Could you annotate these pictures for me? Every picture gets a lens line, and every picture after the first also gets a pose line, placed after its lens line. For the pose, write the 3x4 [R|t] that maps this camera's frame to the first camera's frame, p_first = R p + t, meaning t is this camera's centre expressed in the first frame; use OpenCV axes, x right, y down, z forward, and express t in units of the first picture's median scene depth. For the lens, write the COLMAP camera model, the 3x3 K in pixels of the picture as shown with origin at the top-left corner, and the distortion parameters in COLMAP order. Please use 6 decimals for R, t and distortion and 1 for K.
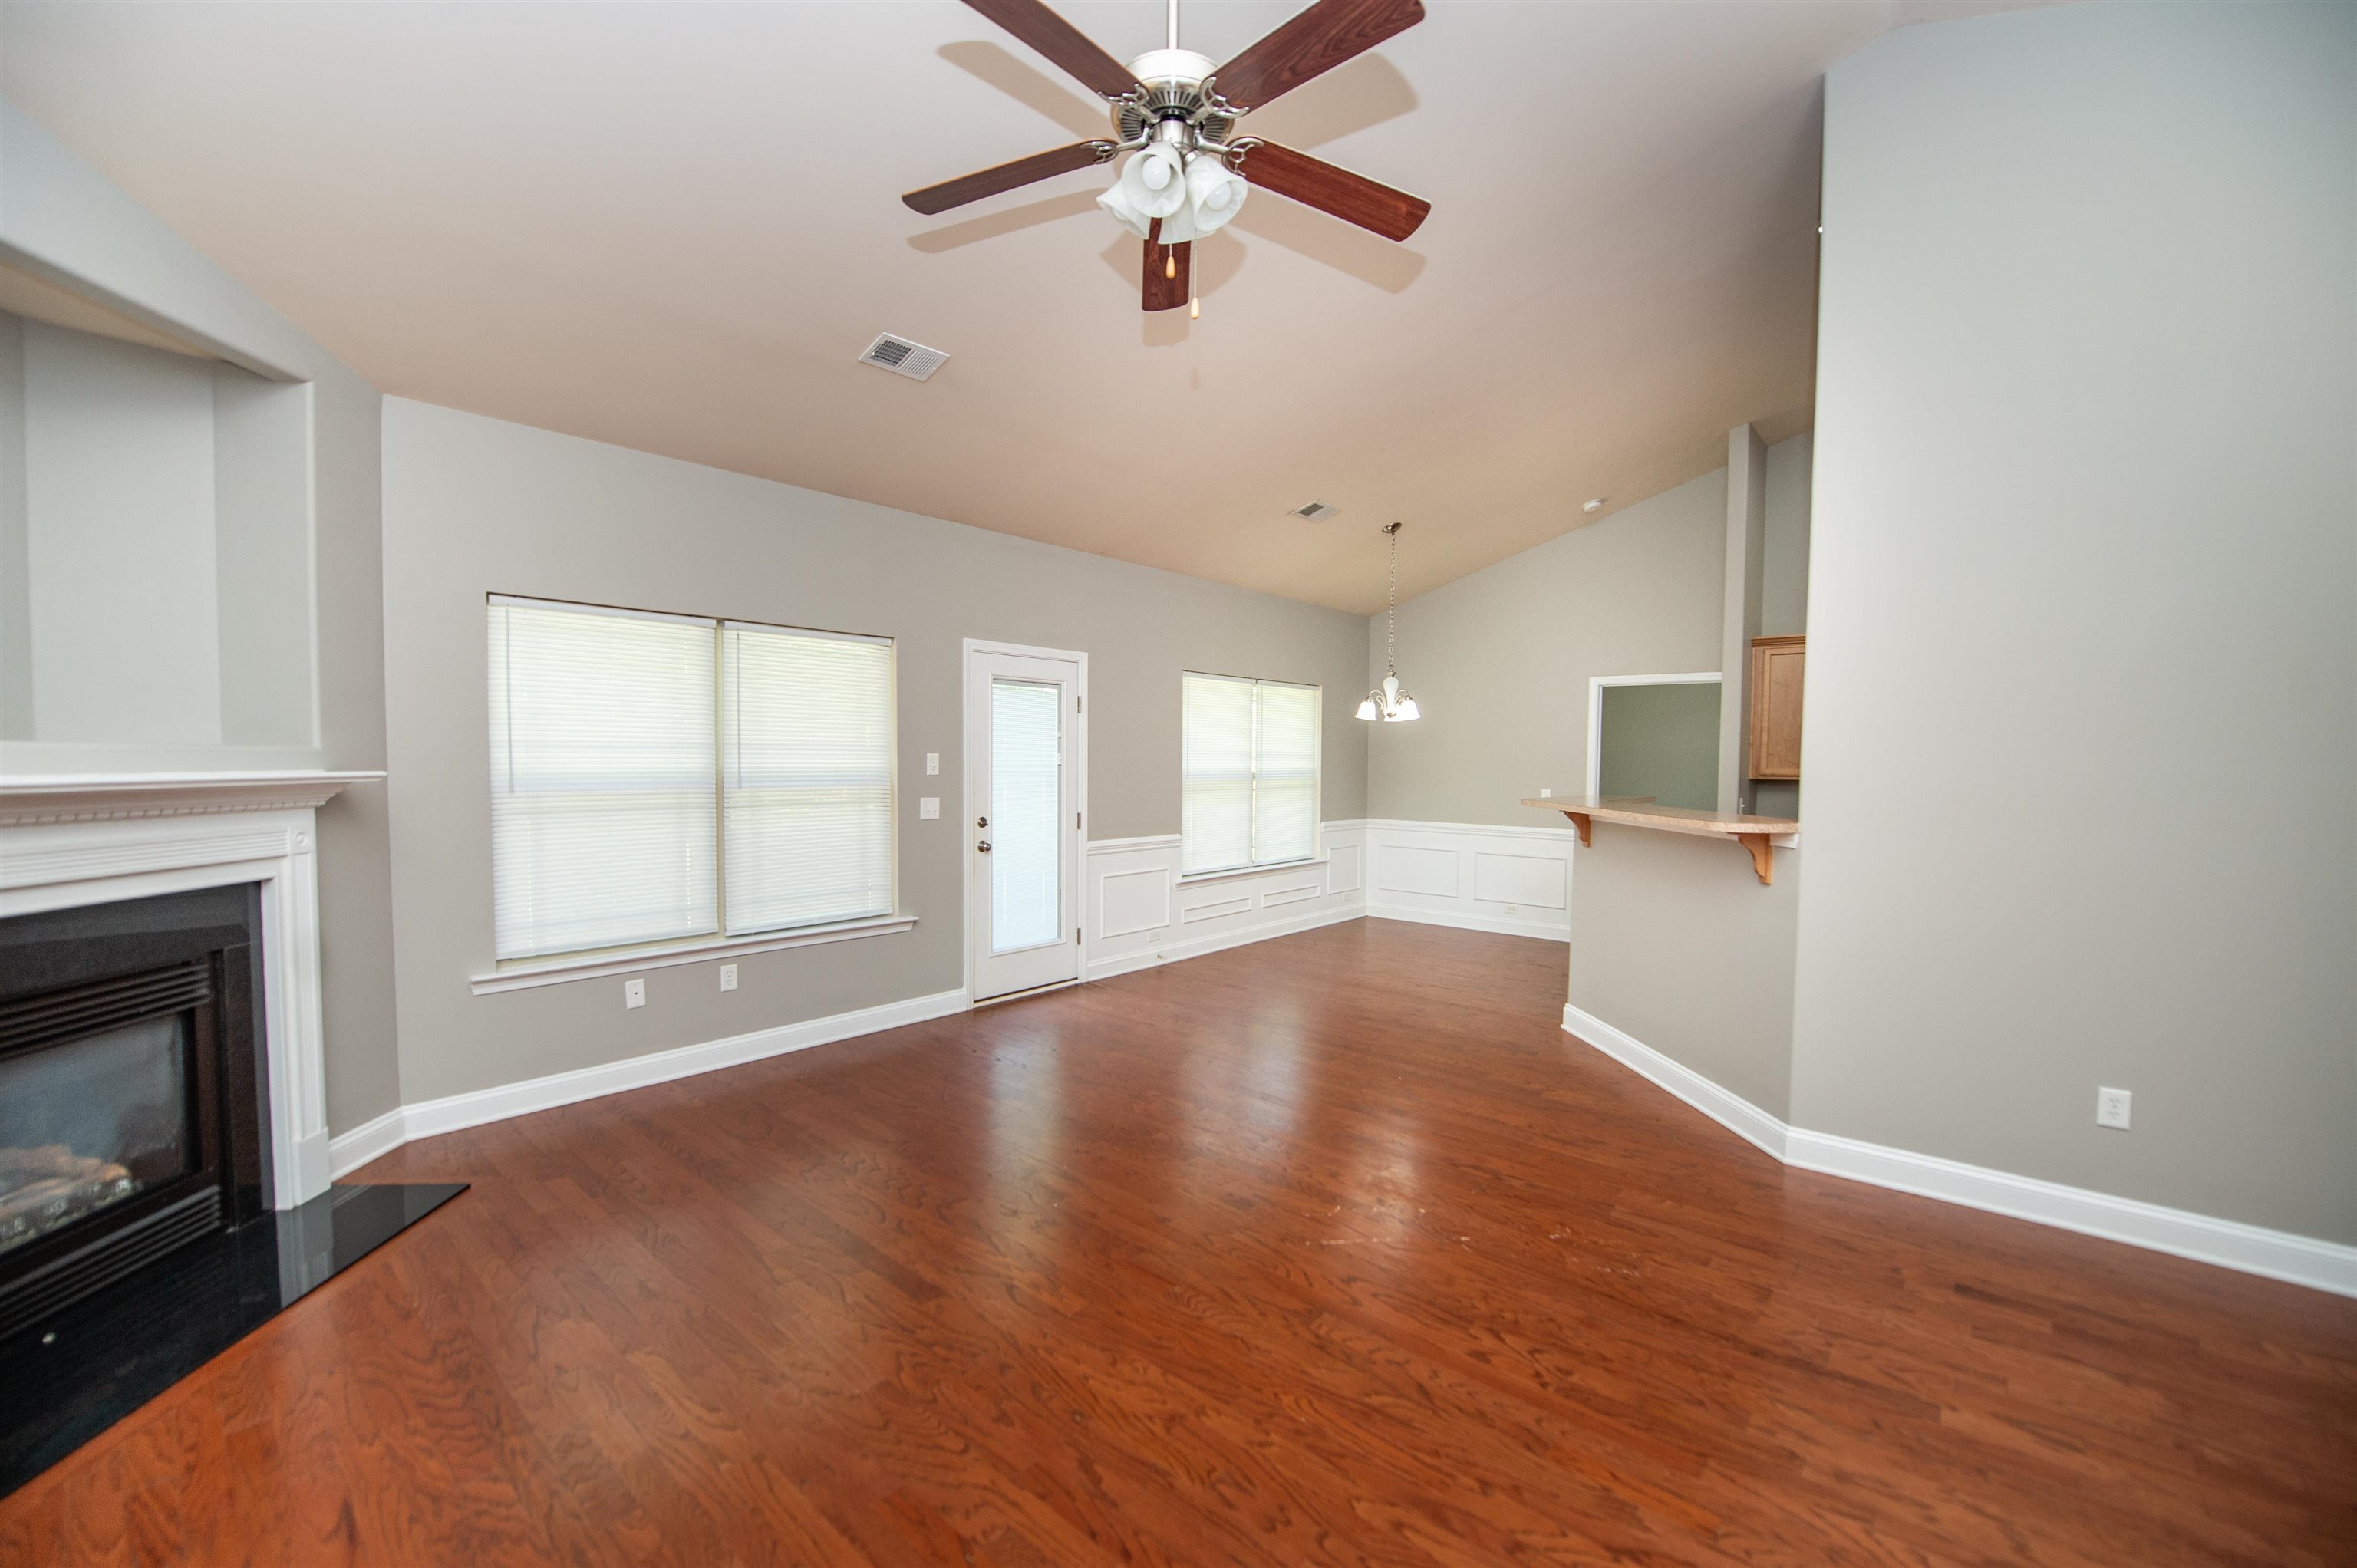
lens RADIAL K [[938.5, 0, 1178.2], [0, 938.5, 792.8], [0, 0, 1]] dist [-0.020447, -0.000418]
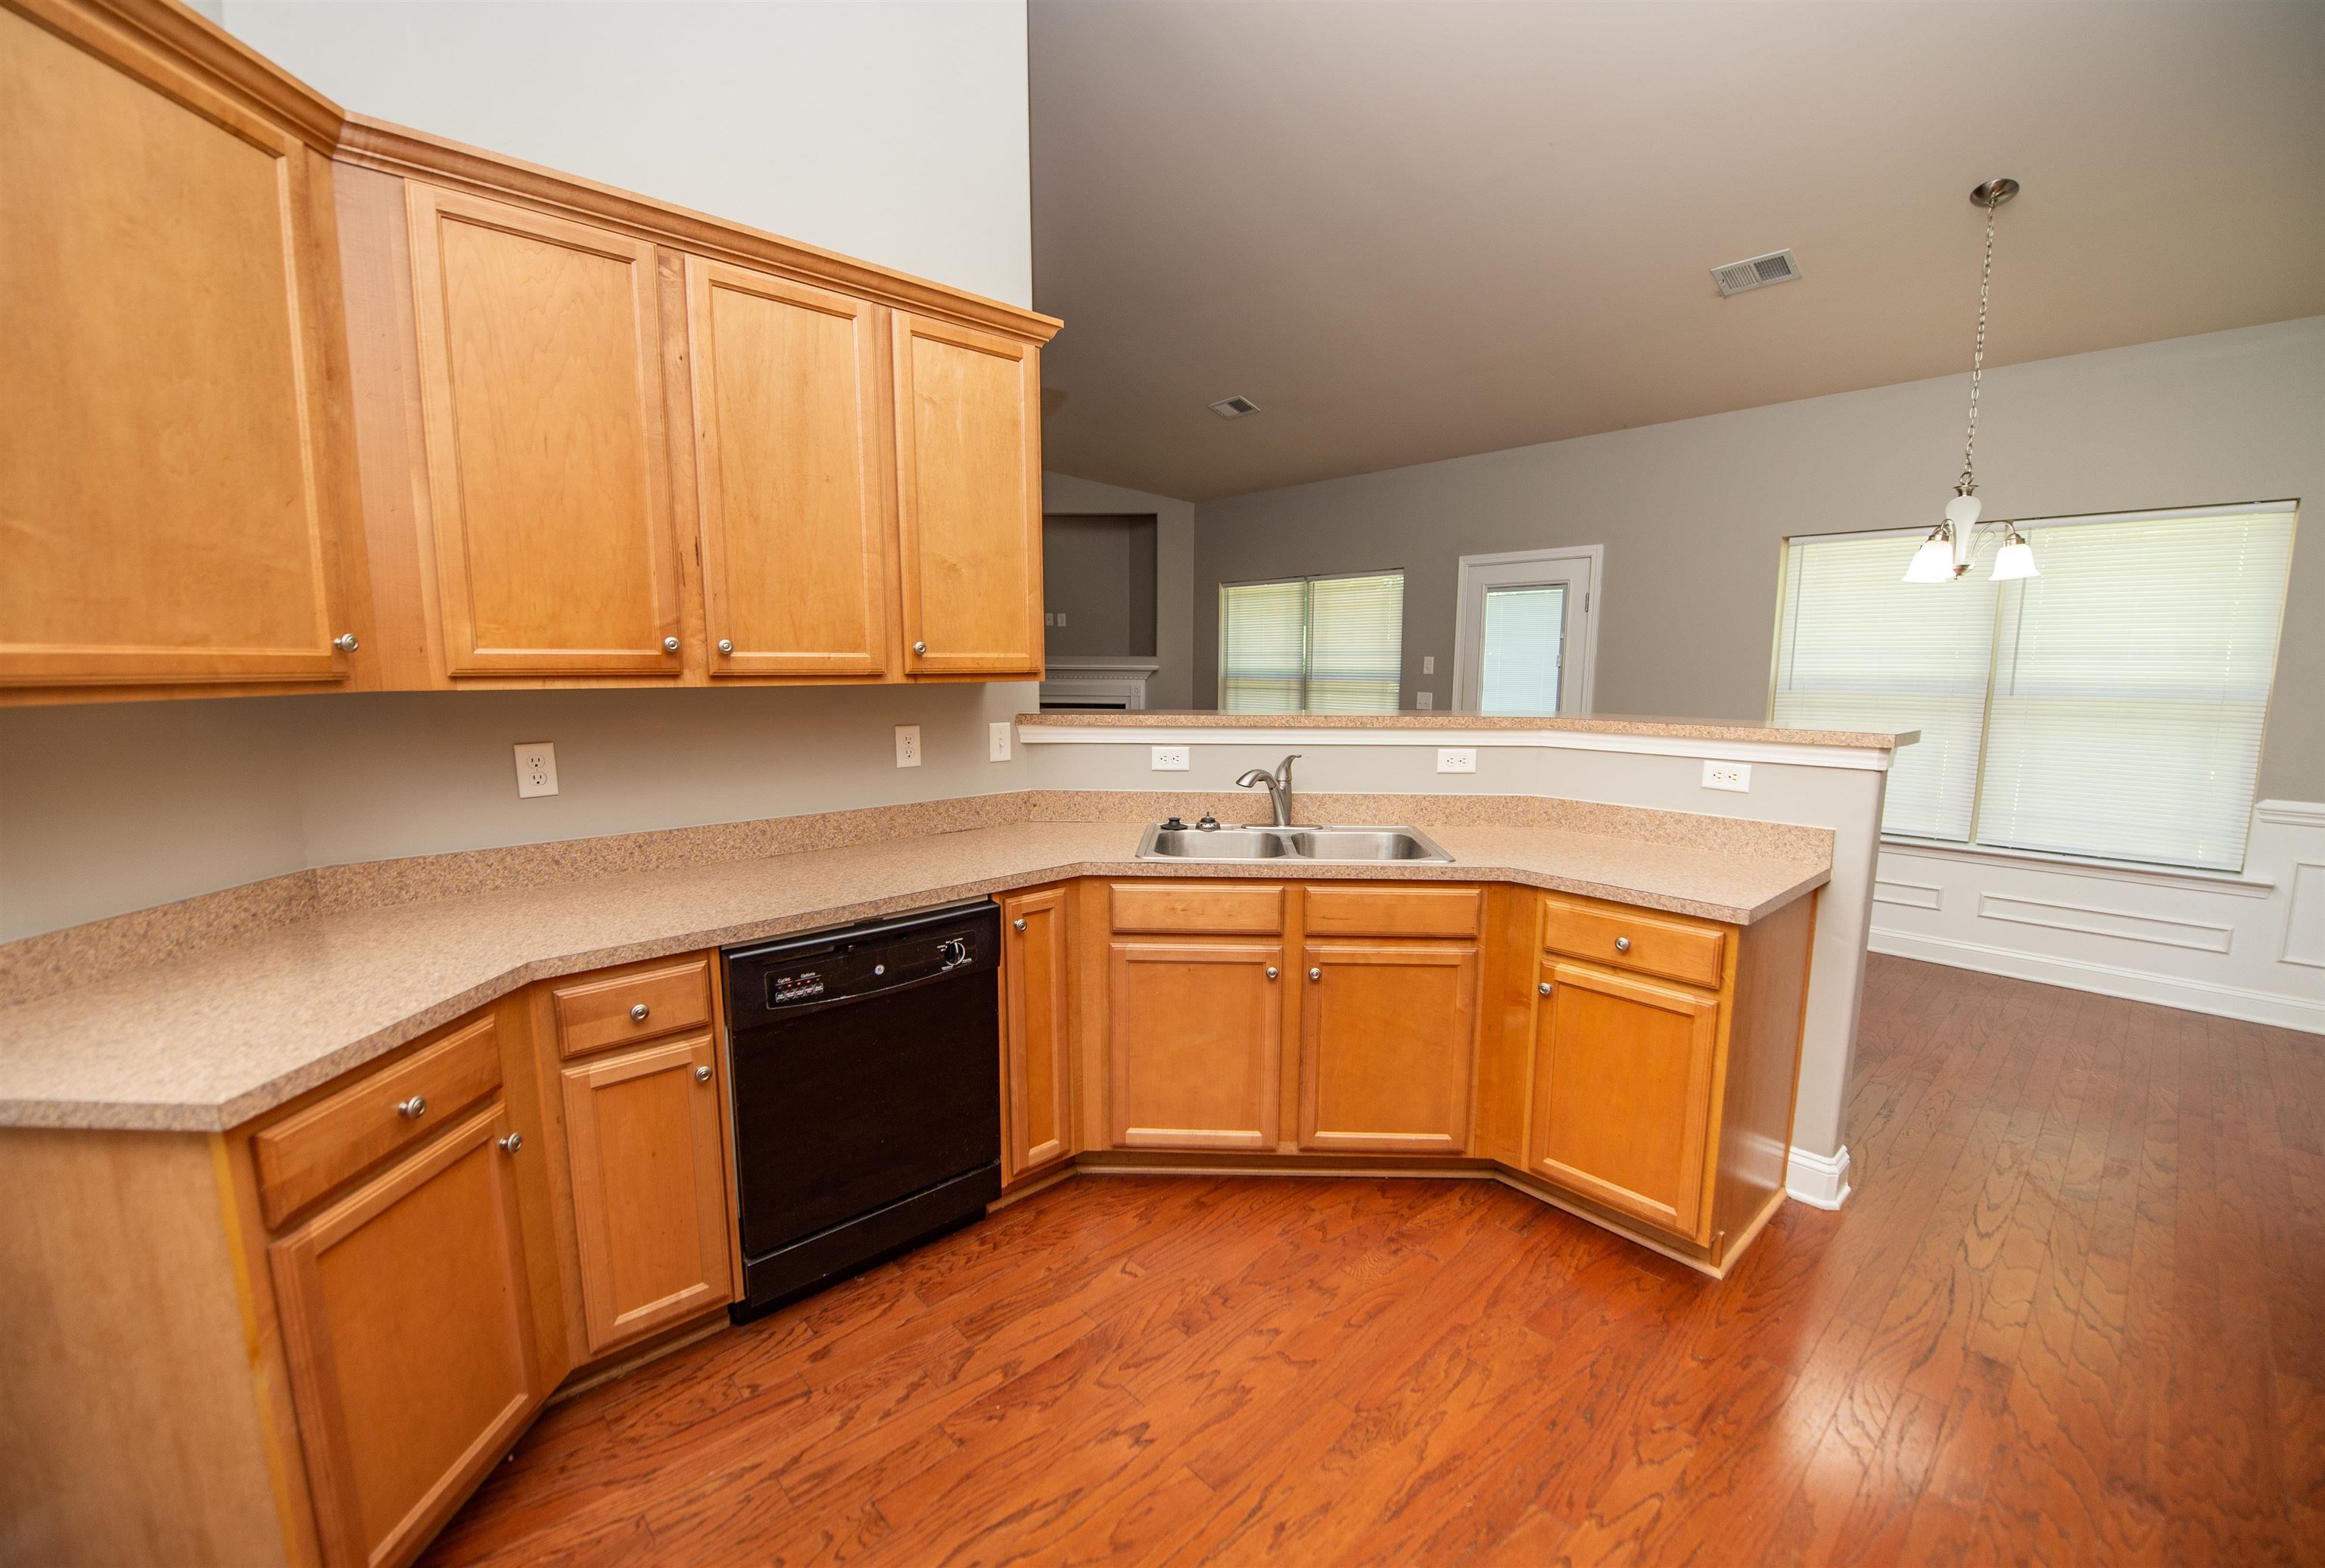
lens RADIAL K [[940.1, 0, 1196.3], [0, 940.1, 800.2], [0, 0, 1]] dist [-0.016942, -0.002174]
pose [[-0.090119, 0.139910, -0.986055, 1.207256], [-0.039402, 0.988807, 0.143902, -0.024714], [0.995151, 0.051821, -0.083597, 0.955509]]
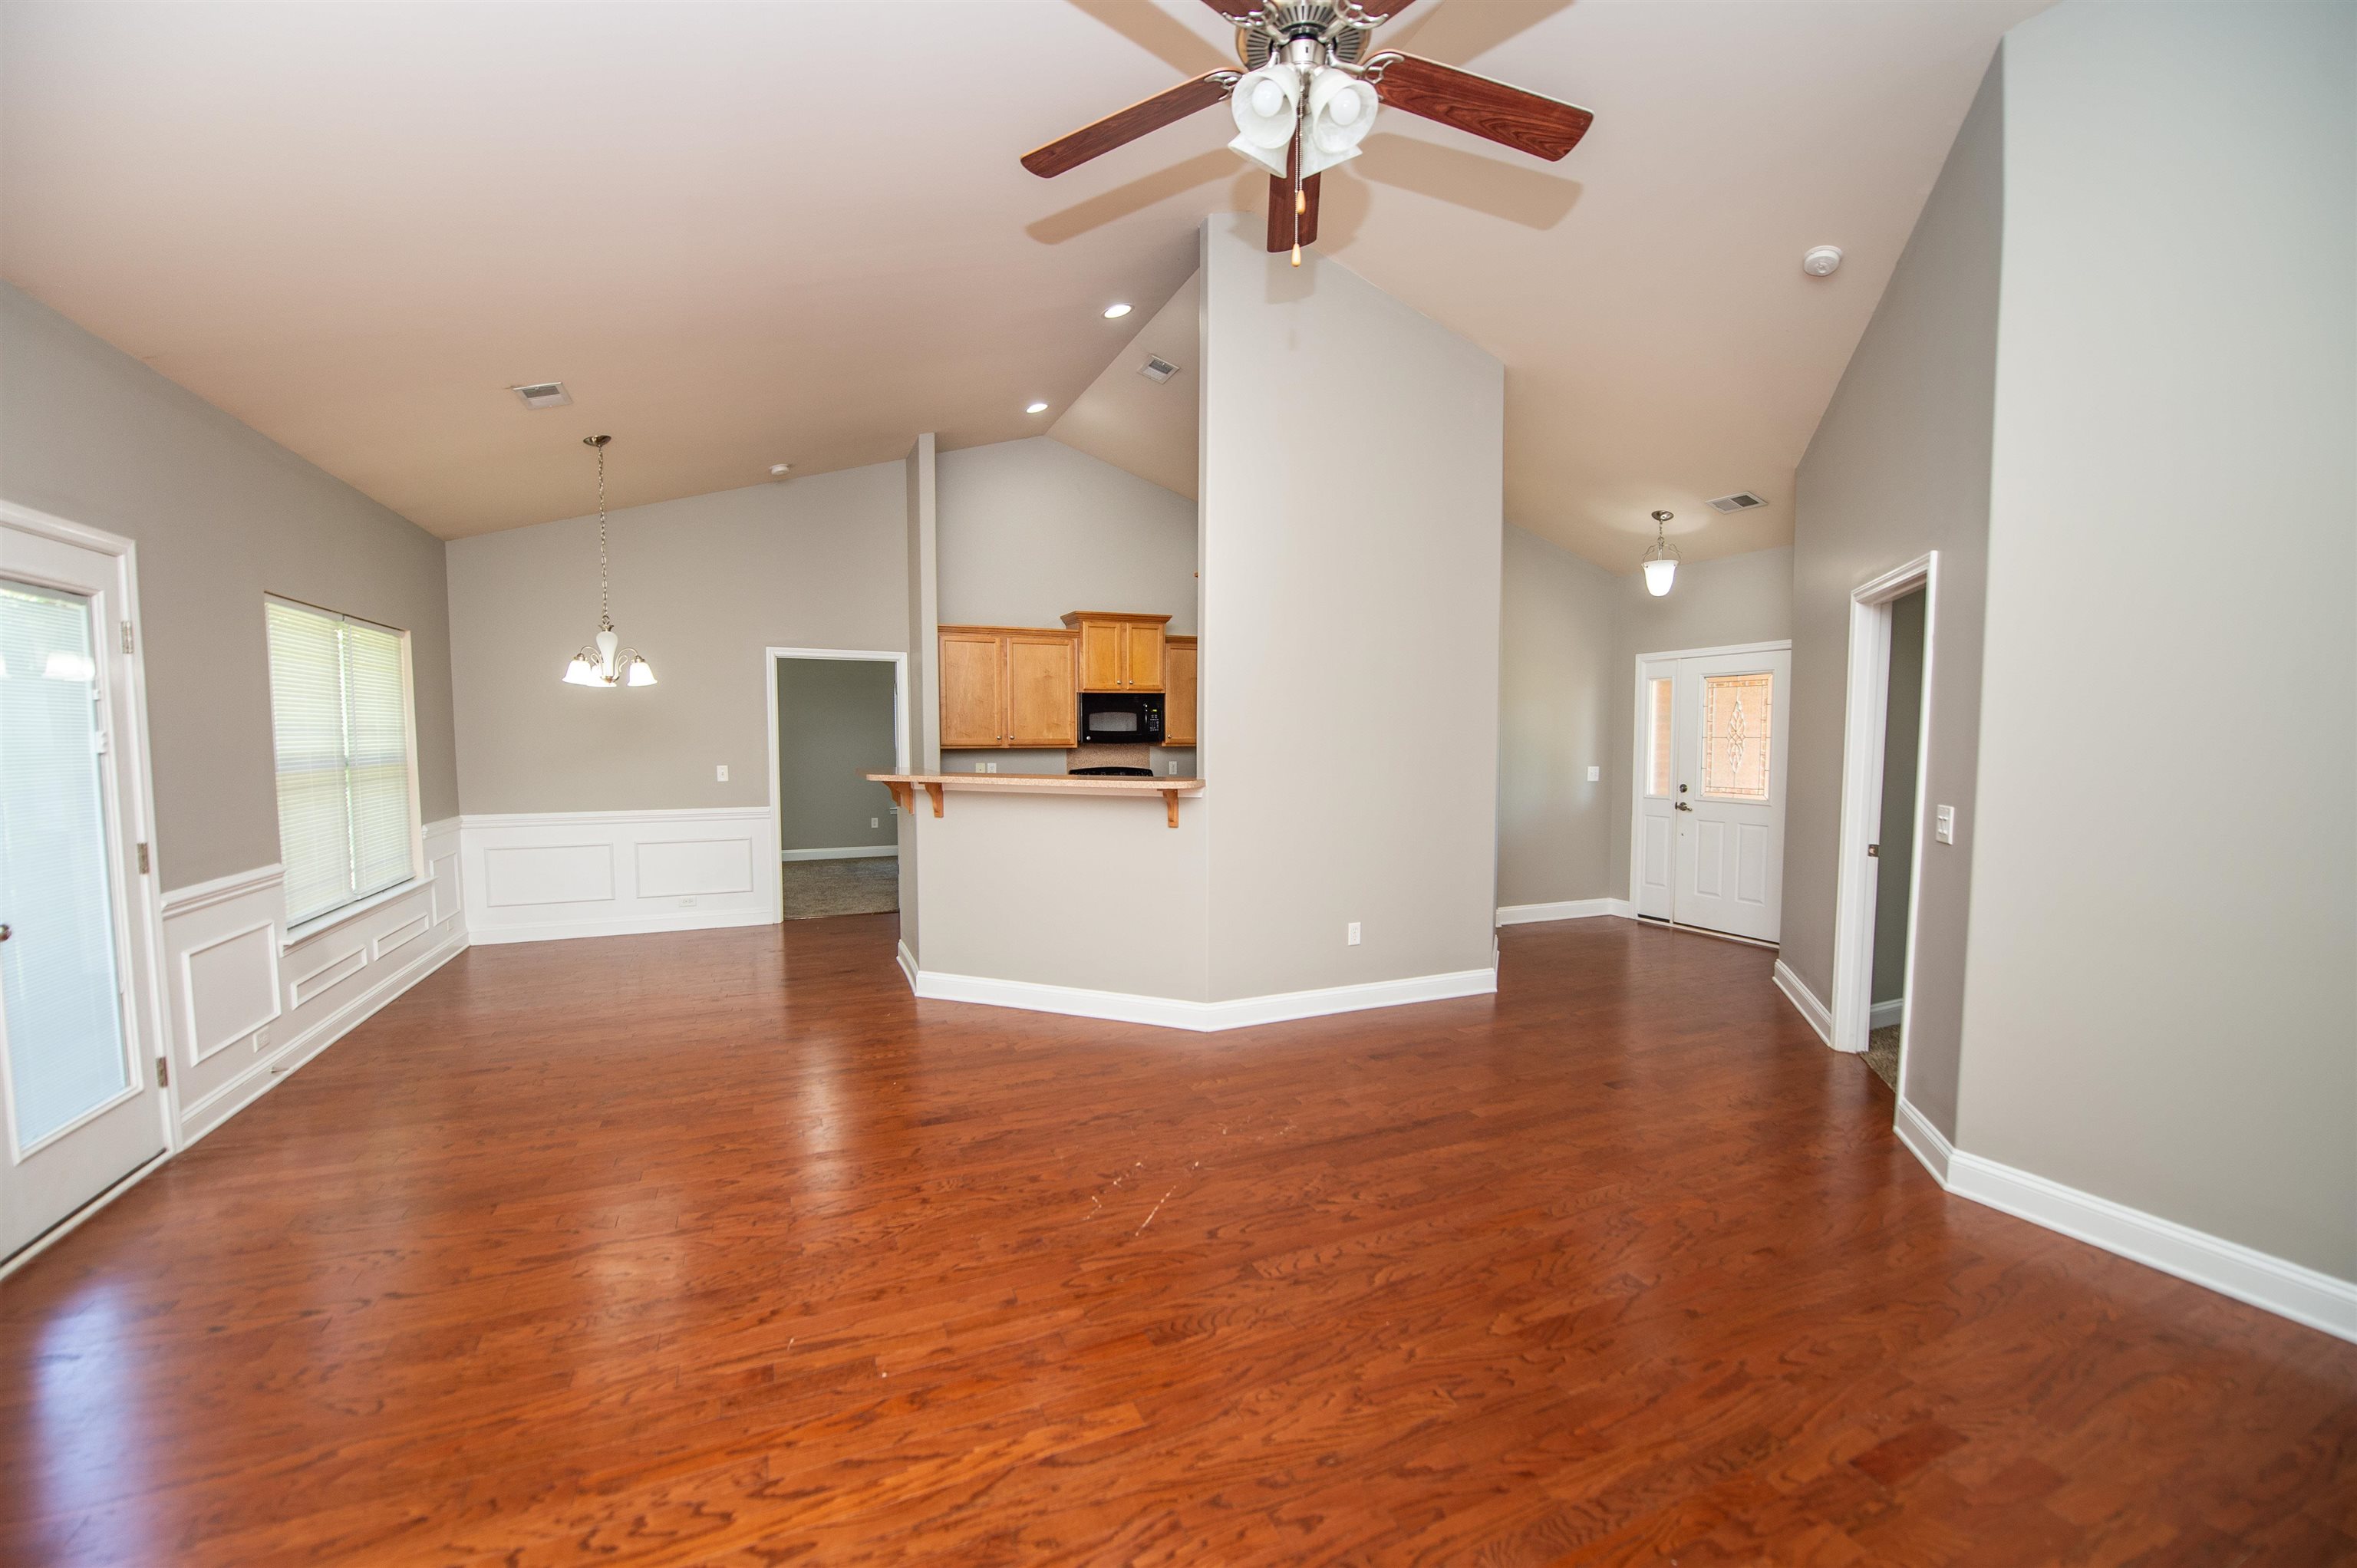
lens RADIAL K [[945.0, 0, 1185.7], [0, 945.0, 795.7], [0, 0, 1]] dist [-0.020656, -0.000400]
pose [[0.426721, -0.067126, 0.901889, -0.438953], [0.038110, 0.997691, 0.056225, -0.016280], [-0.903580, 0.010379, 0.428294, 0.336838]]
